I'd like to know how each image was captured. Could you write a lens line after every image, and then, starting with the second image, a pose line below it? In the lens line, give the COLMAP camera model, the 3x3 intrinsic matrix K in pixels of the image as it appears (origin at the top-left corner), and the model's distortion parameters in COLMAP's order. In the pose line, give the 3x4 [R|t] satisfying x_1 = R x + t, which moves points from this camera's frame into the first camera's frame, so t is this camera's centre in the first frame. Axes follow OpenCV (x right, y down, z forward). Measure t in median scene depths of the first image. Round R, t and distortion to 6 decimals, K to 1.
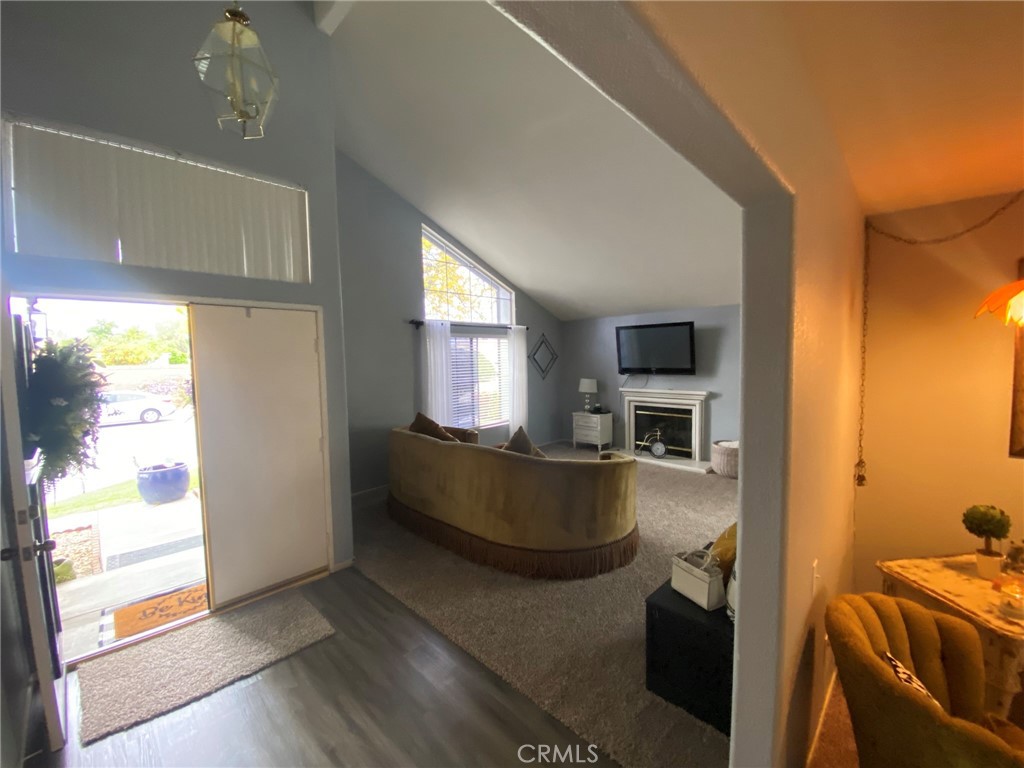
lens RADIAL K [[412.7, 0, 512.0], [0, 412.7, 384.0], [0, 0, 1]] dist [0.035452, -0.026748]
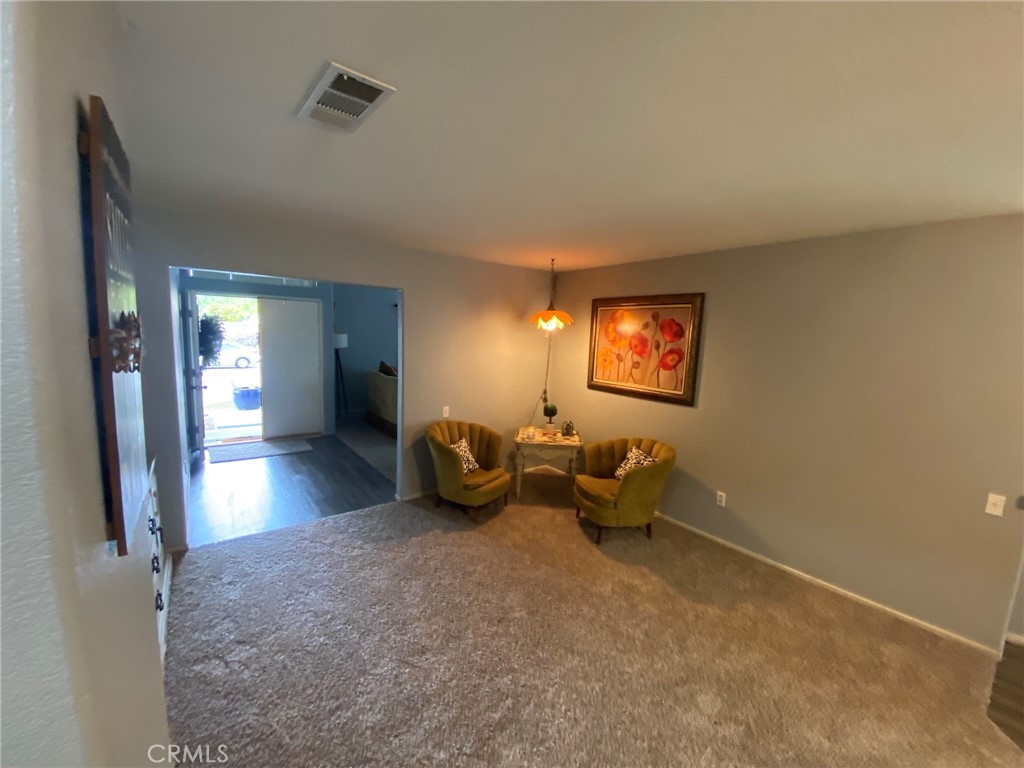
lens RADIAL K [[412.7, 0, 512.0], [0, 412.7, 384.0], [0, 0, 1]] dist [0.035452, -0.026748]
pose [[0.987638, 0.074095, -0.138134, 0.852808], [-0.065485, 0.995677, 0.065875, 0.026336], [0.142418, -0.056015, 0.988220, -0.965567]]
